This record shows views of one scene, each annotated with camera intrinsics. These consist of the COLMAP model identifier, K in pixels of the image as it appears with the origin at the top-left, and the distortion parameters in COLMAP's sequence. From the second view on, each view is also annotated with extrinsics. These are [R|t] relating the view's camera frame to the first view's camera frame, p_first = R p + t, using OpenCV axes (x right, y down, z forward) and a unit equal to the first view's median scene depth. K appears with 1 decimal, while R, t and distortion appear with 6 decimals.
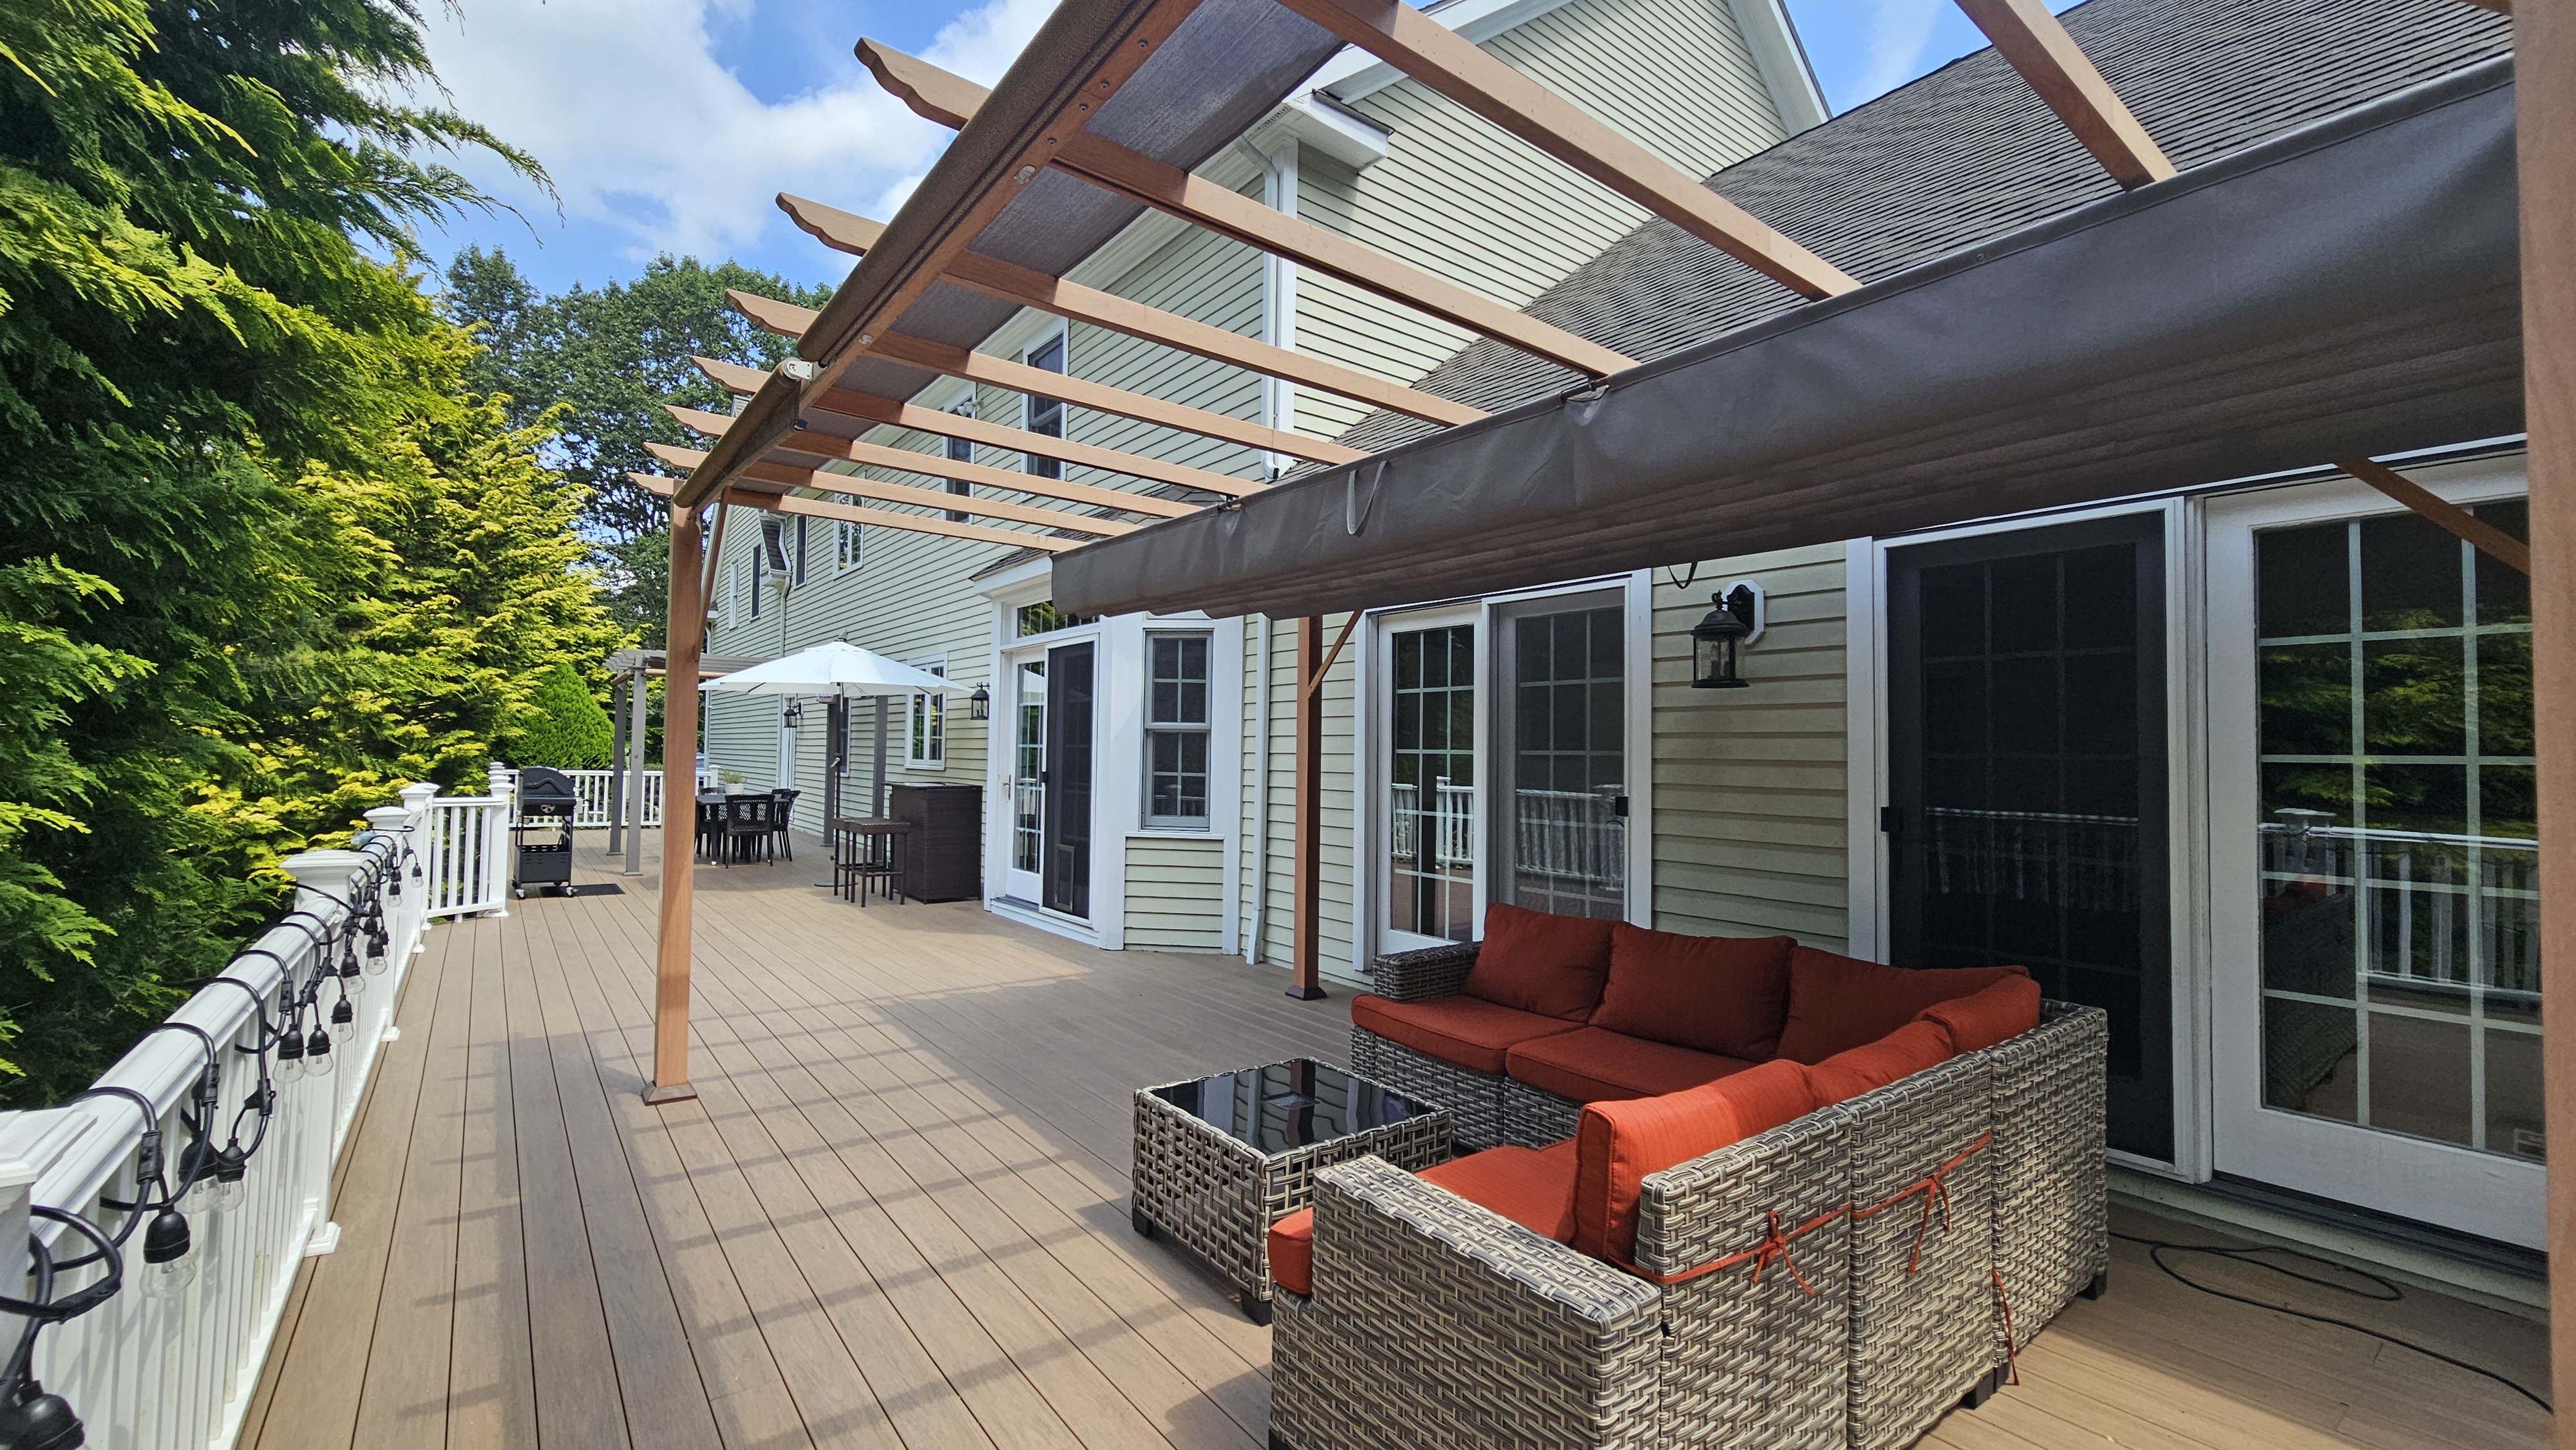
lens RADIAL K [[1052.1, 0, 1286.6], [0, 1052.1, 729.2], [0, 0, 1]] dist [-0.002806, -0.000386]
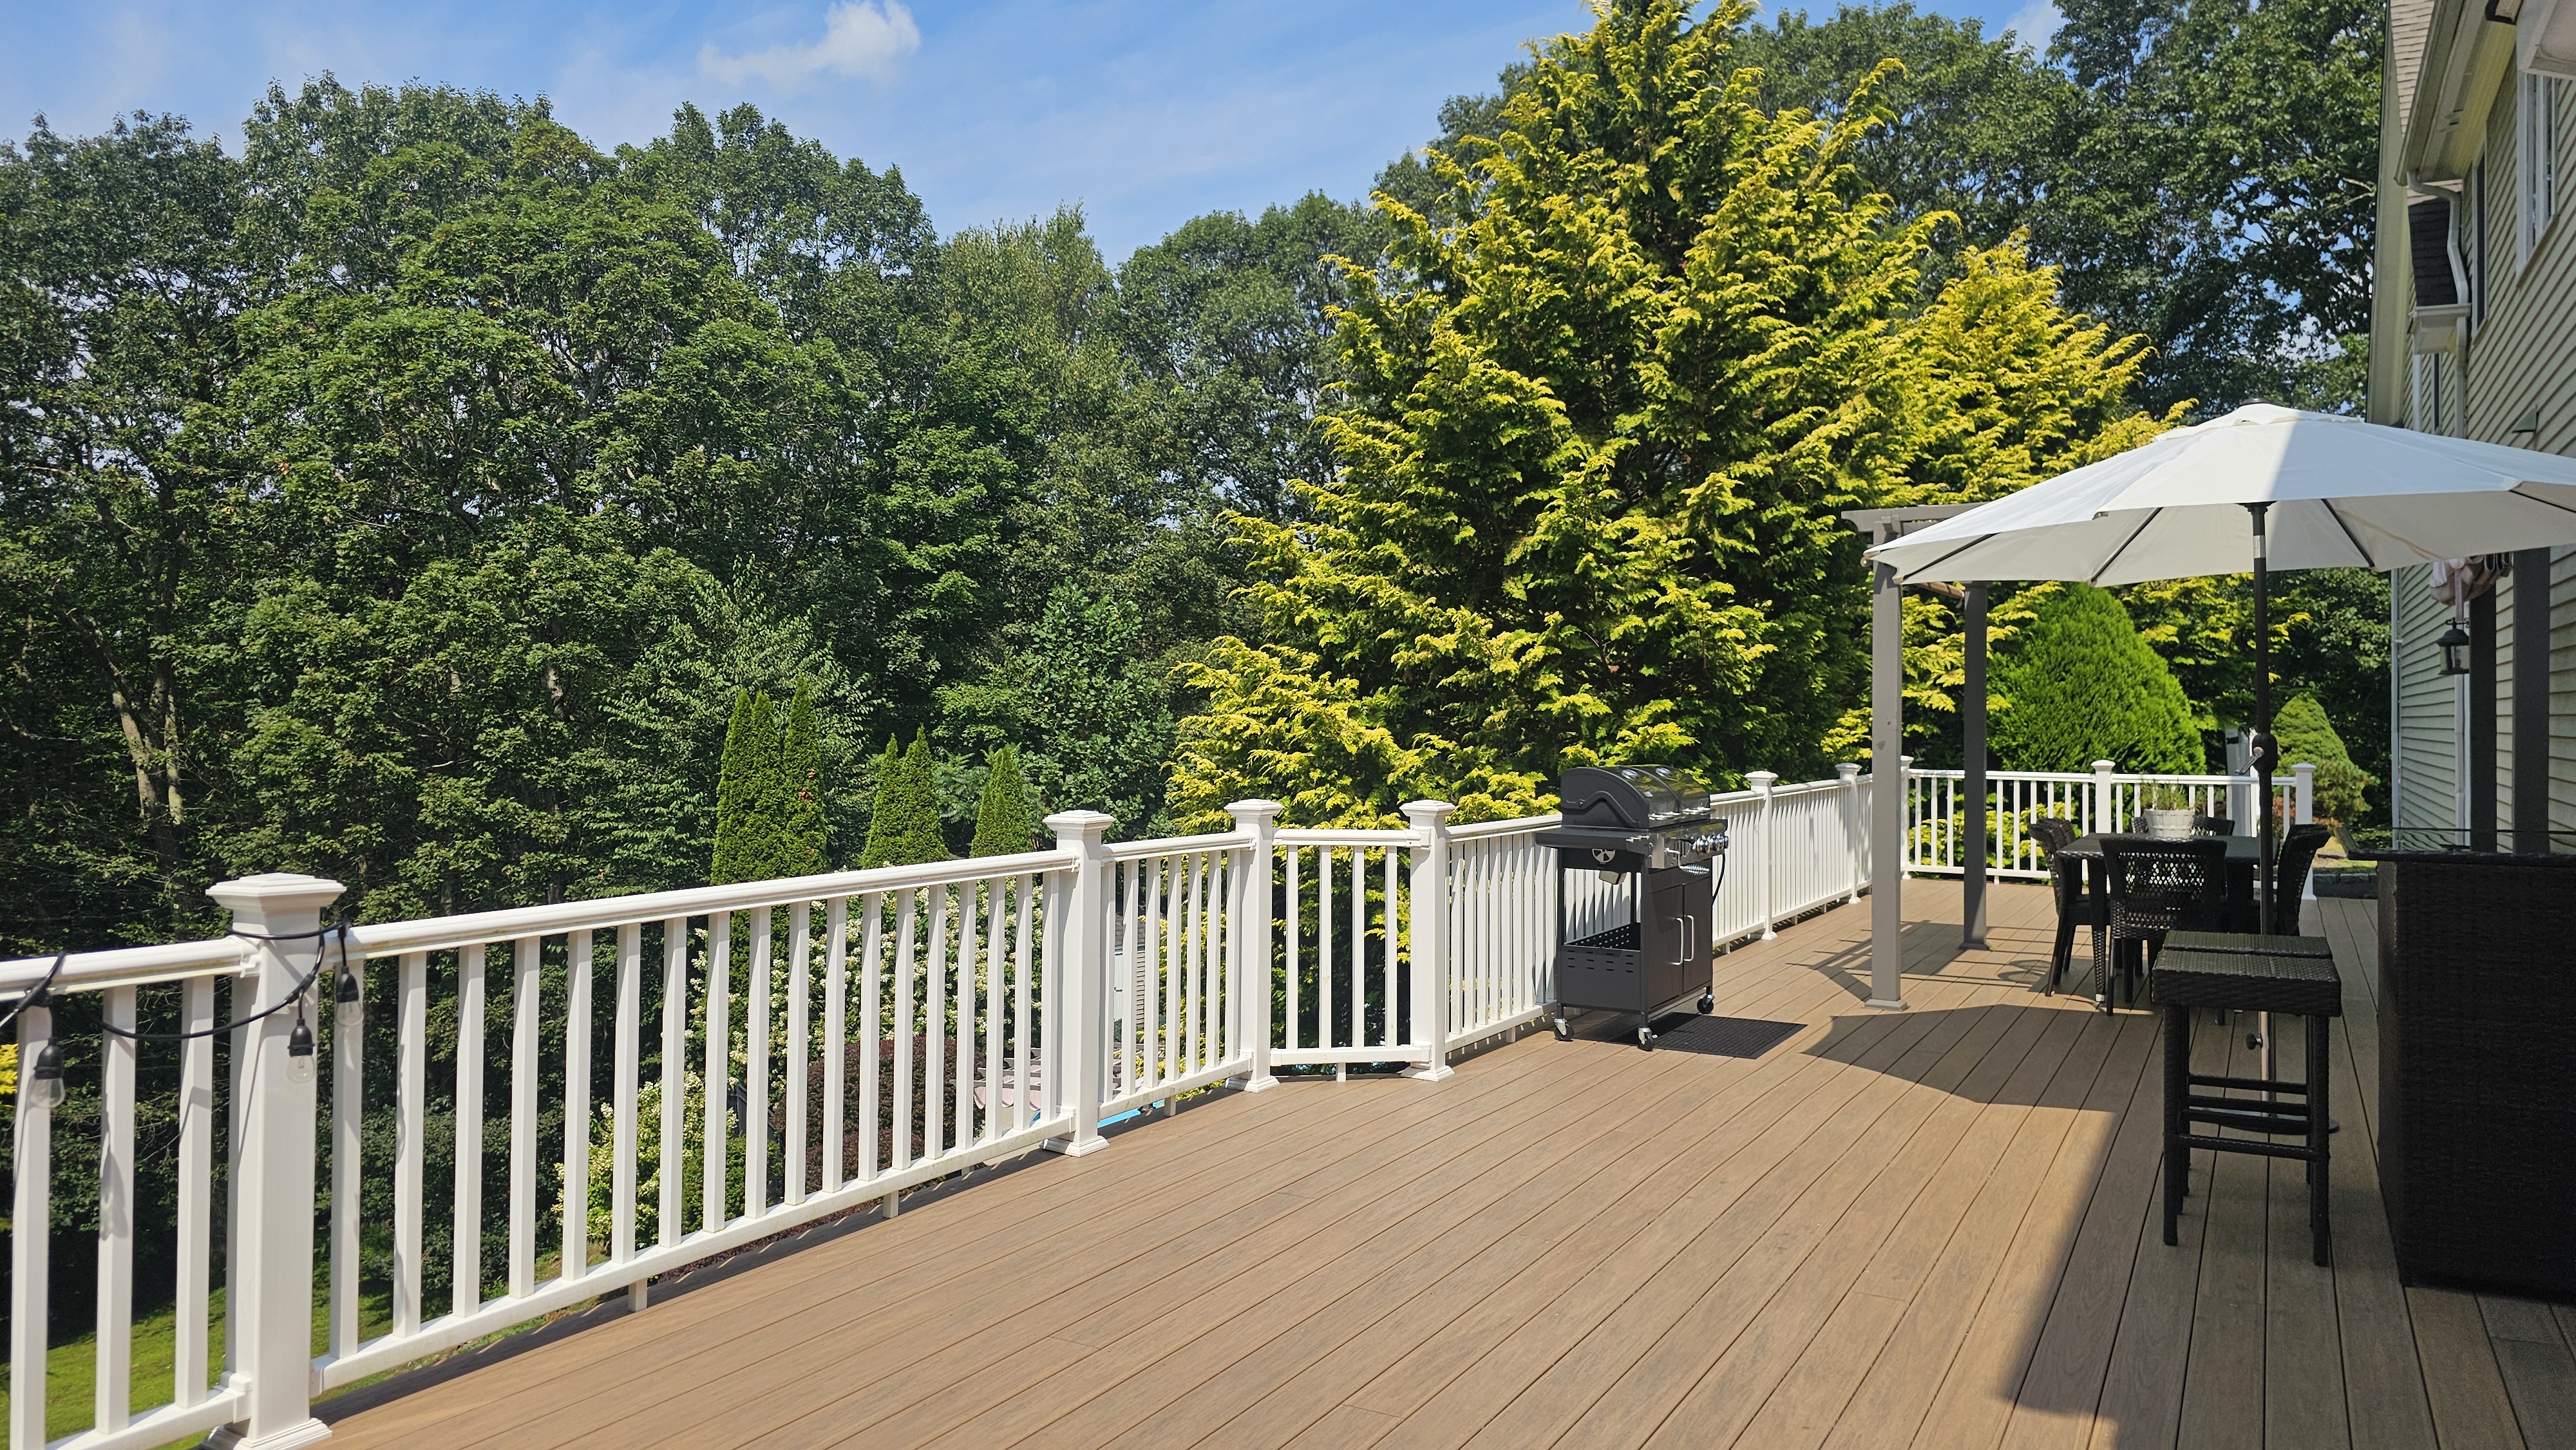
lens RADIAL K [[1718.4, 0, 1292.9], [0, 1718.4, 729.4], [0, 0, 1]] dist [0.047665, -0.029879]
pose [[0.392955, -0.013551, -0.919458, -0.036496], [0.029196, 0.999571, -0.002254, 0.014602], [0.919094, -0.025959, 0.393182, 0.522372]]
